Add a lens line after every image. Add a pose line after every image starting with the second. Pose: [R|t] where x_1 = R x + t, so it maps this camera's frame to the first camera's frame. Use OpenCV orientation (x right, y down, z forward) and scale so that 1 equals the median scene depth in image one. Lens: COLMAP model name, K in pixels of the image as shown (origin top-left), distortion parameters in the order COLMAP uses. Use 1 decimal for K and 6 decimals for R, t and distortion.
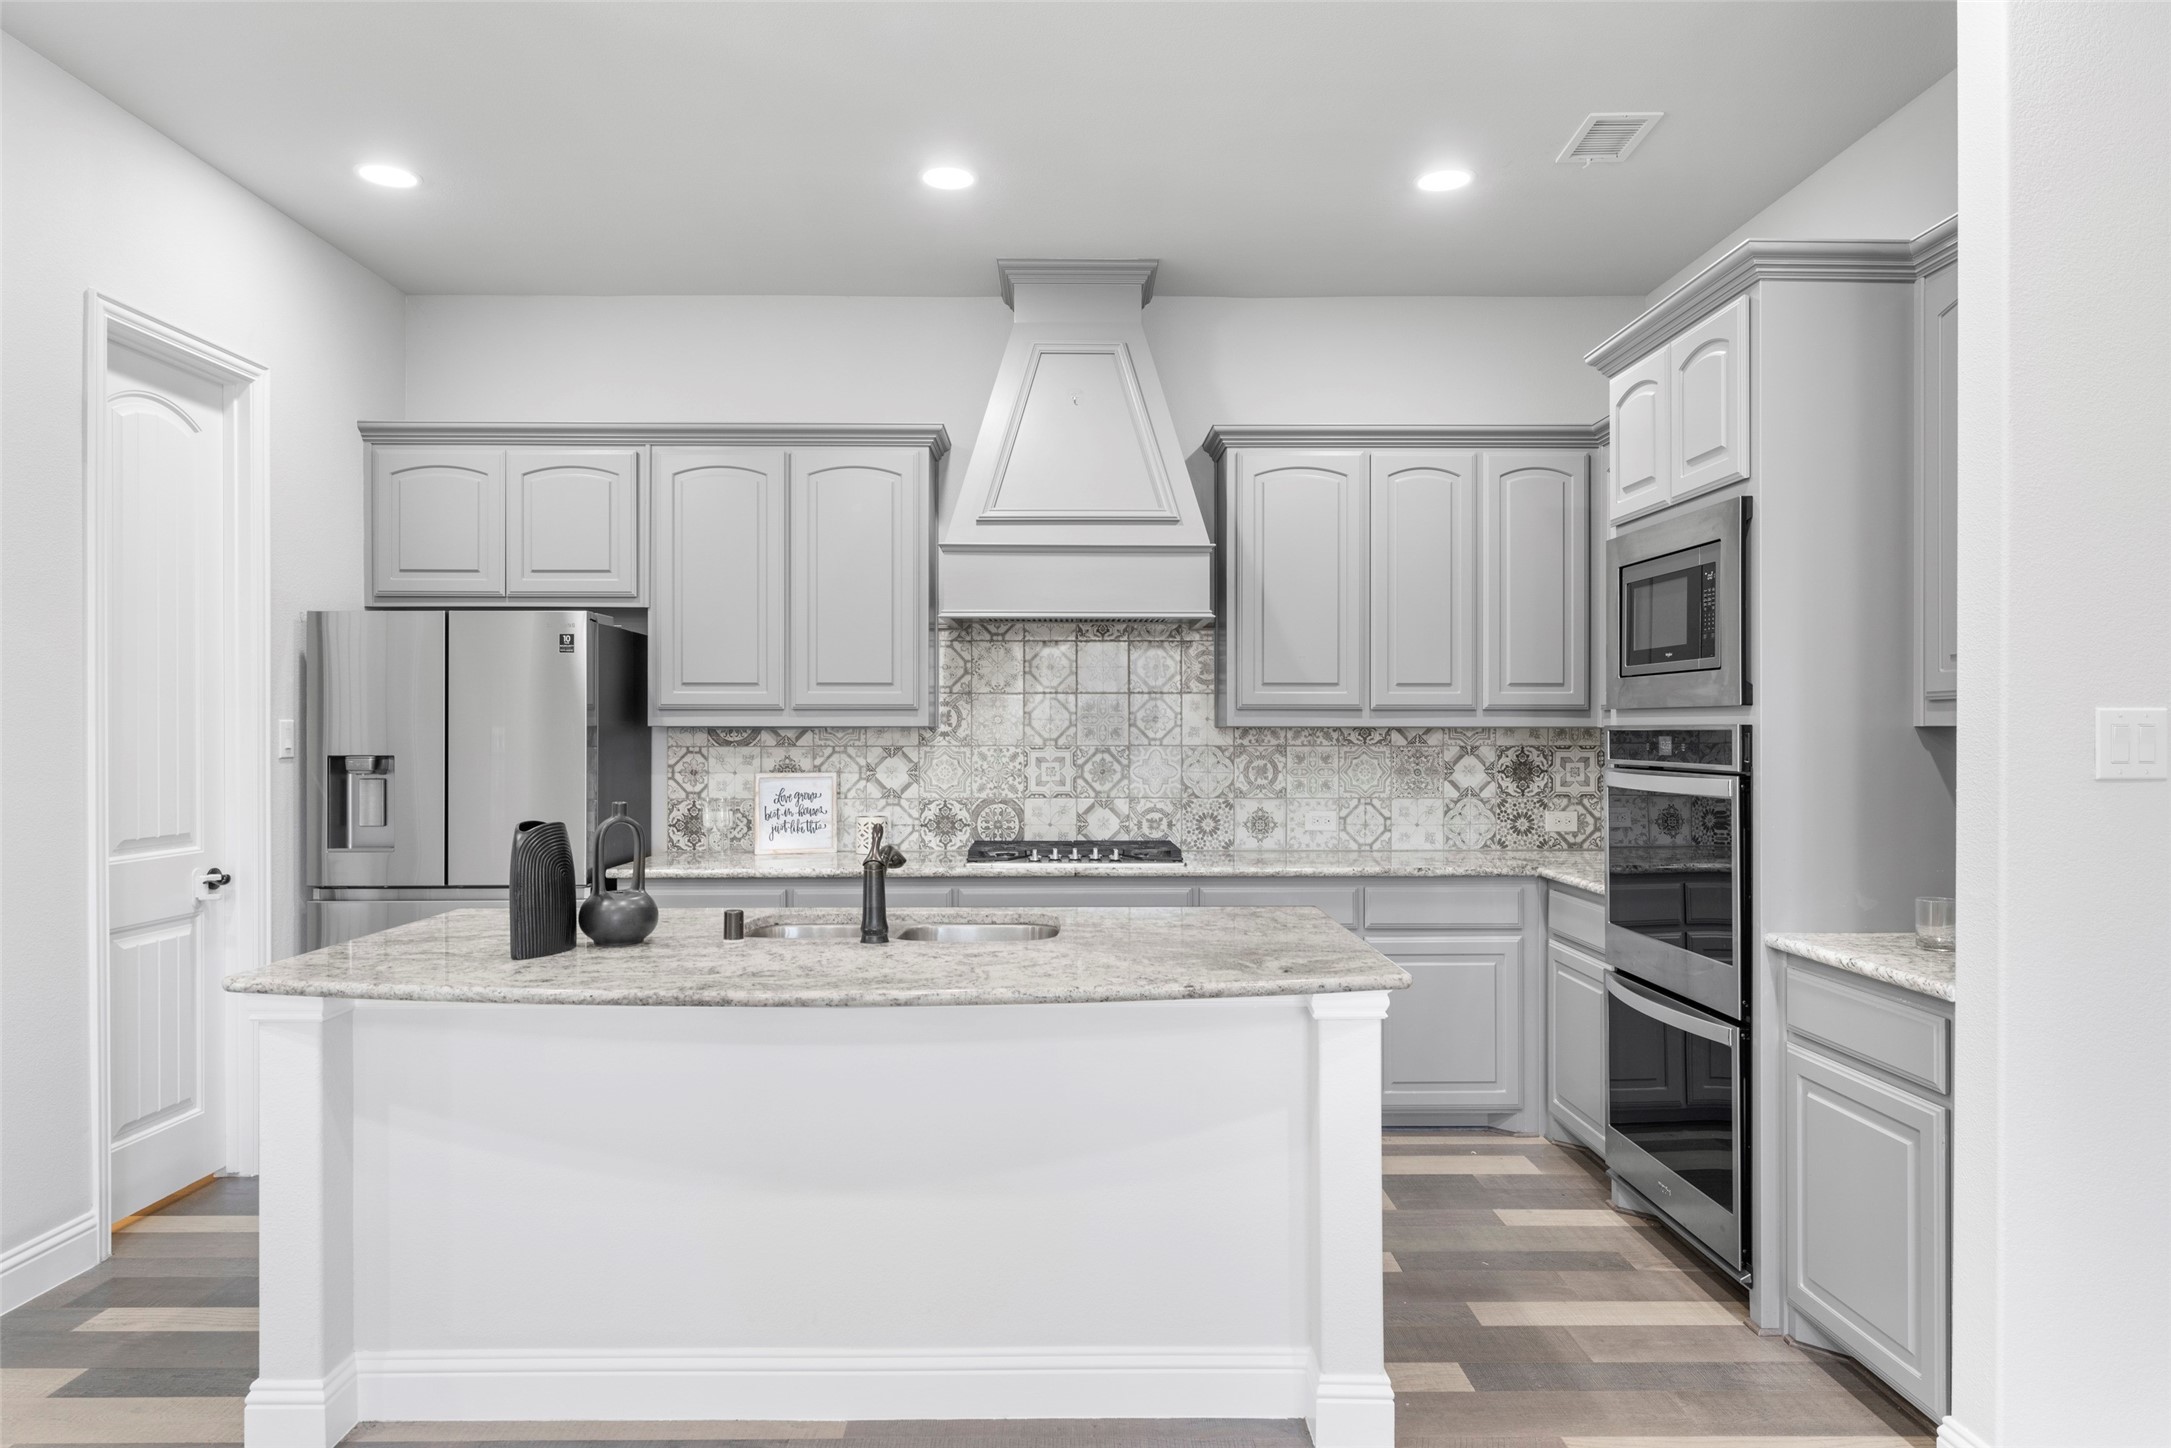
lens RADIAL K [[1325.9, 0, 1078.8], [0, 1325.9, 731.2], [0, 0, 1]] dist [0.000275, 0.000837]
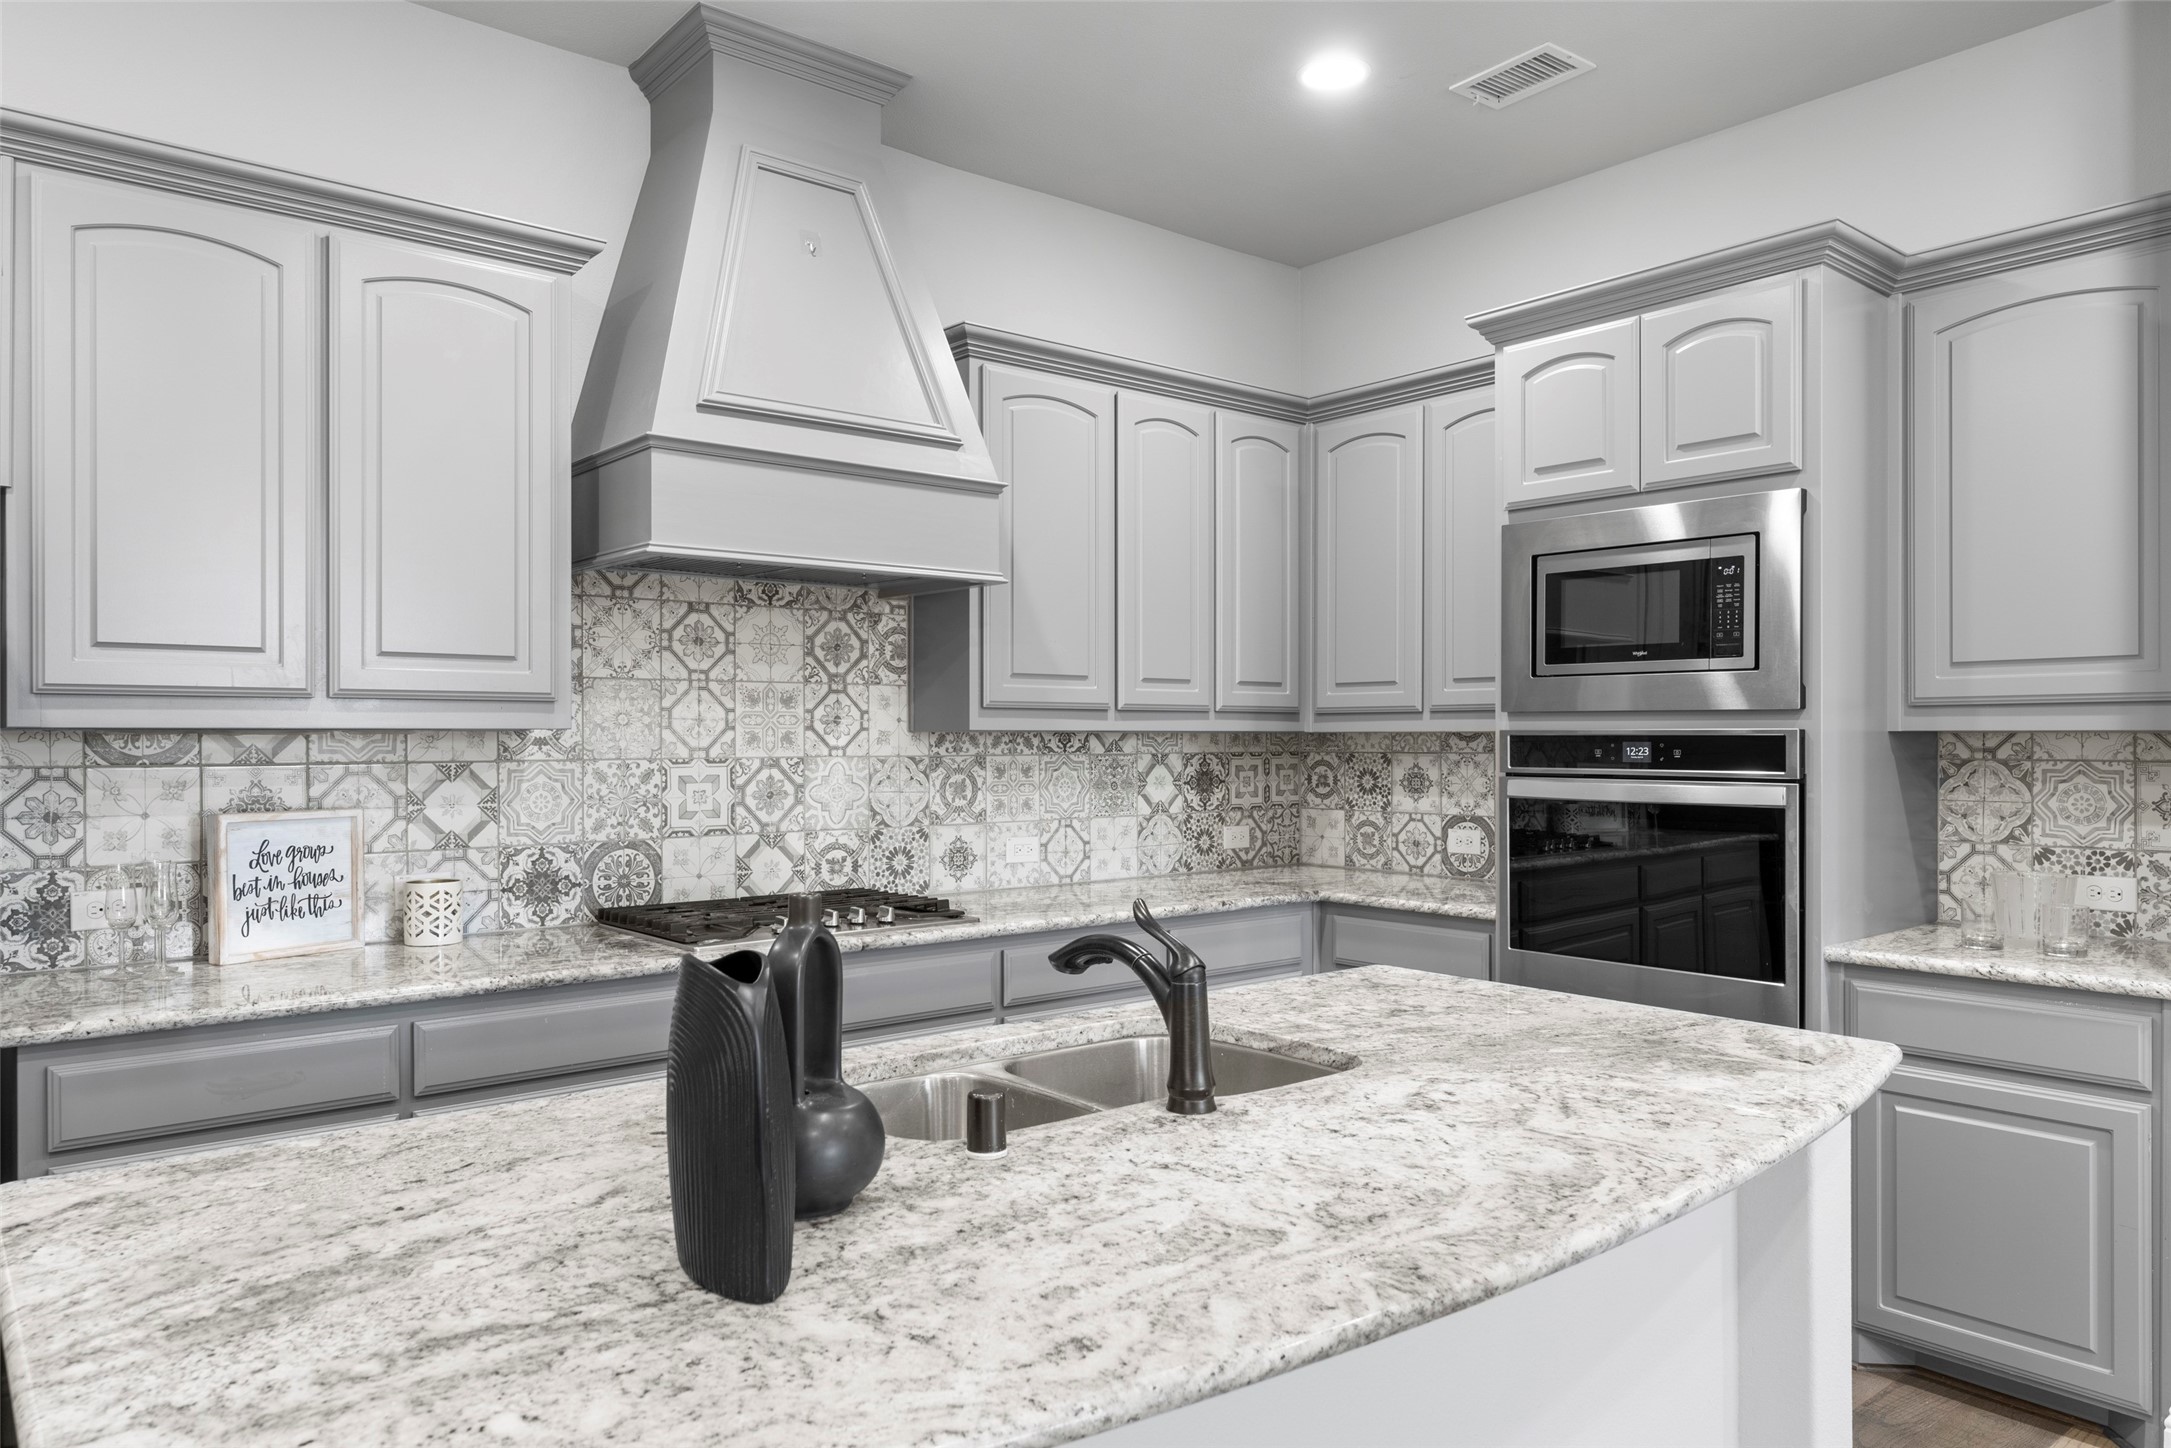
lens RADIAL K [[1433.9, 0, 1076.1], [0, 1433.9, 738.5], [0, 0, 1]] dist [0.001325, -0.001213]
pose [[0.780190, -0.001723, 0.625540, -0.327435], [0.000848, 0.999998, 0.001696, -0.000187], [-0.625542, -0.000792, 0.780190, 0.314437]]
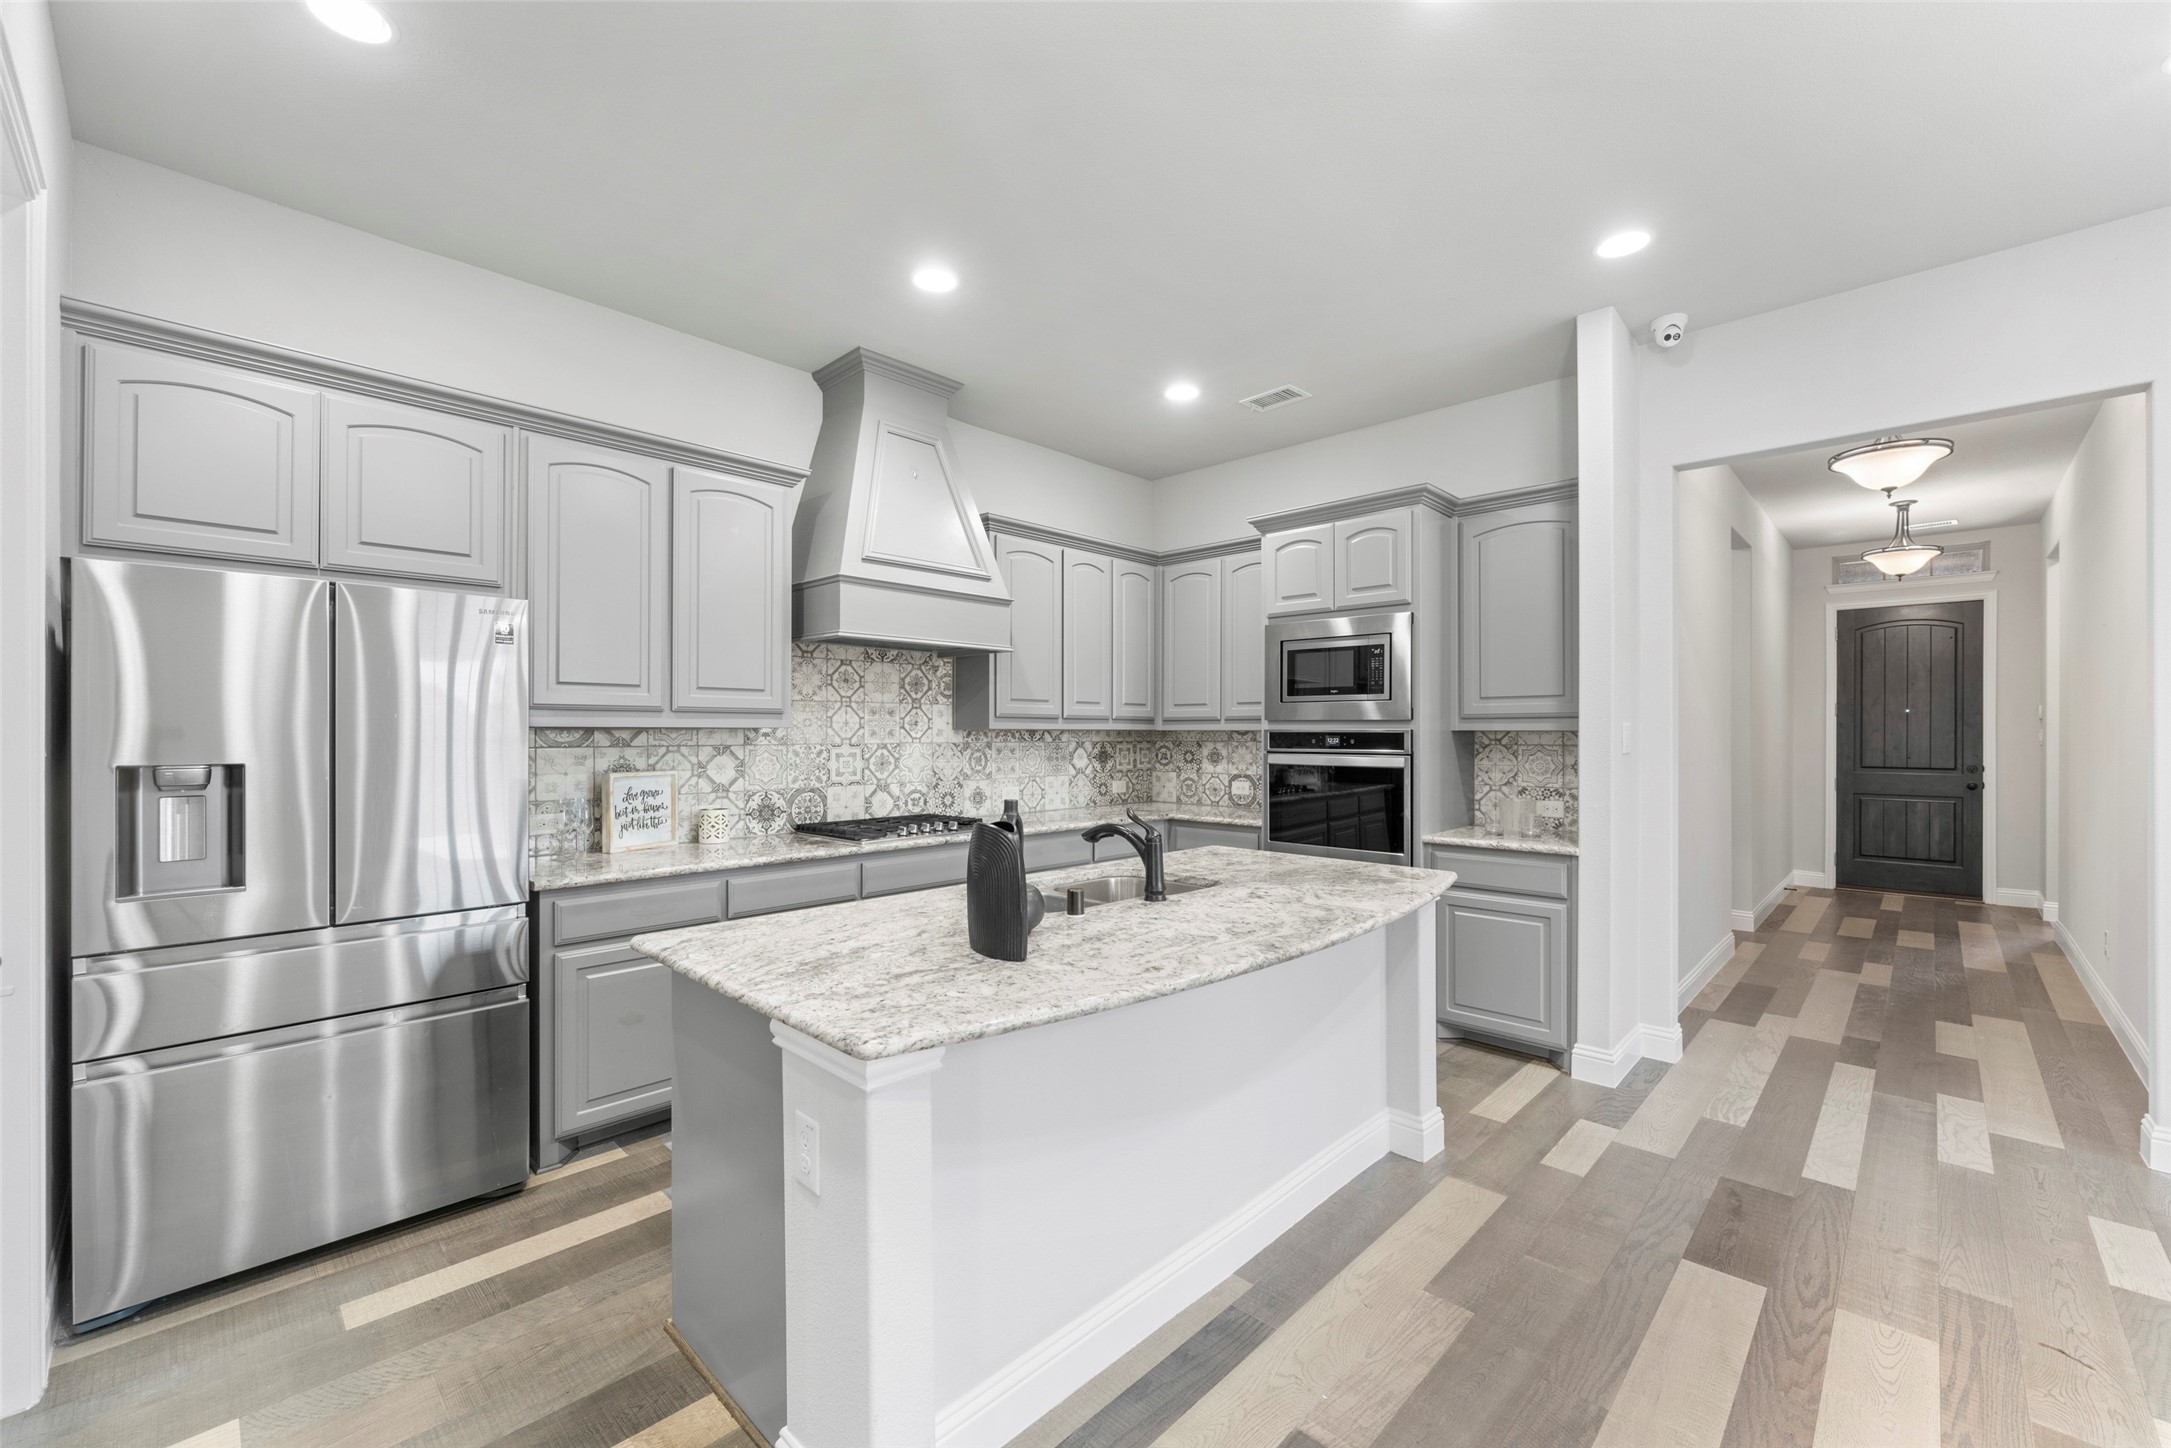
lens RADIAL K [[876.6, 0, 1077.8], [0, 876.6, 728.6], [0, 0, 1]] dist [-0.003397, -0.000318]
pose [[0.705331, 0.003717, 0.708868, -0.453179], [-0.001133, 0.999991, -0.004116, -0.000186], [-0.708877, 0.002101, 0.705329, 0.264259]]
